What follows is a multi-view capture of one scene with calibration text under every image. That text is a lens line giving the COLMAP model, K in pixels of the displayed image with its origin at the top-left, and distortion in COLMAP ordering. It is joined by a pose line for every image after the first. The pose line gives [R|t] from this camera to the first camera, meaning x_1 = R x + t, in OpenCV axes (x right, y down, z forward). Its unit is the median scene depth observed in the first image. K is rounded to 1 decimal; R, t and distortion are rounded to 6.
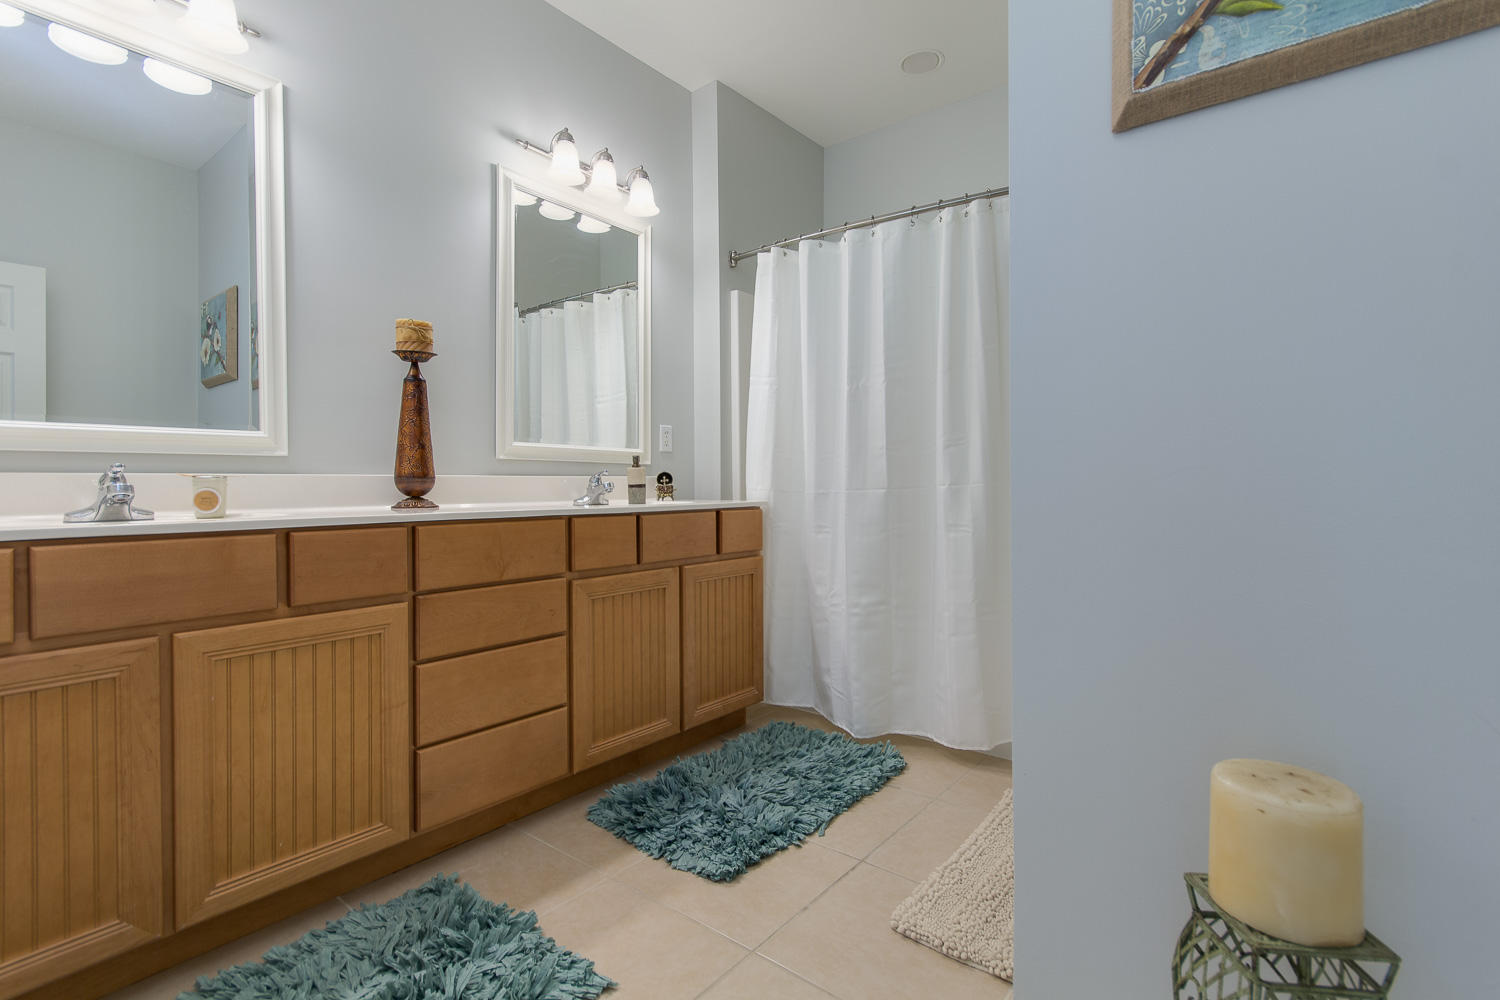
lens RADIAL K [[723.3, 0, 748.9], [0, 723.3, 493.9], [0, 0, 1]] dist [0.010891, 0.000678]
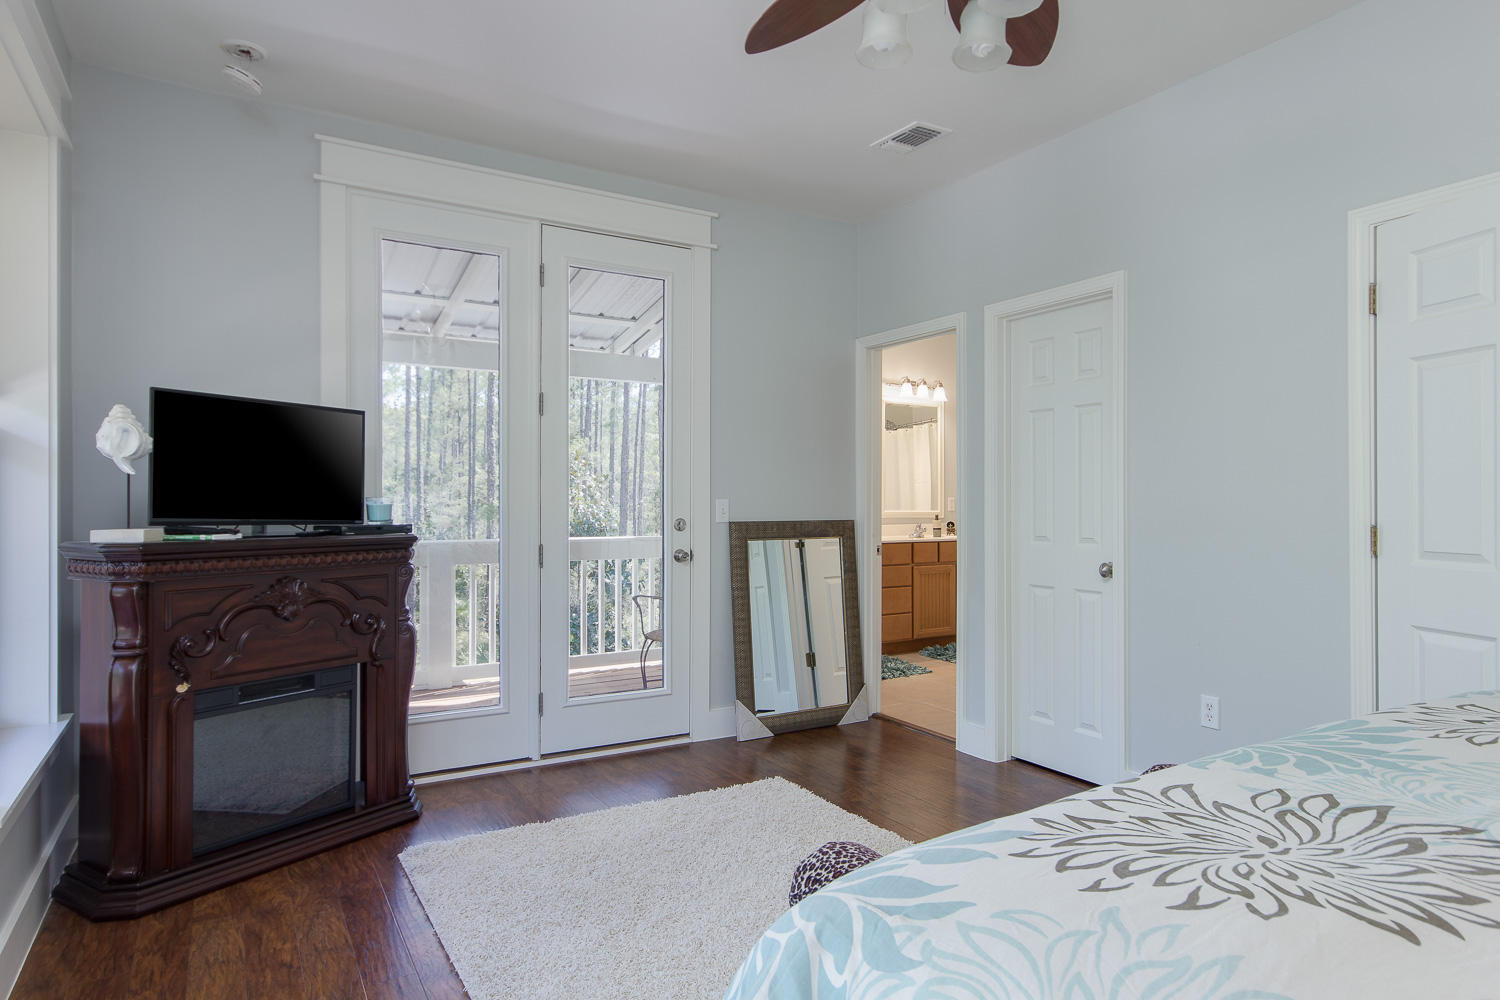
lens RADIAL K [[854.8, 0, 744.9], [0, 854.8, 499.2], [0, 0, 1]] dist [-0.002569, 0.002843]
pose [[0.933686, -0.001647, -0.358090, 0.225301], [-0.005456, 0.999808, -0.018825, -0.048664], [0.358052, 0.019530, 0.933497, -1.604684]]
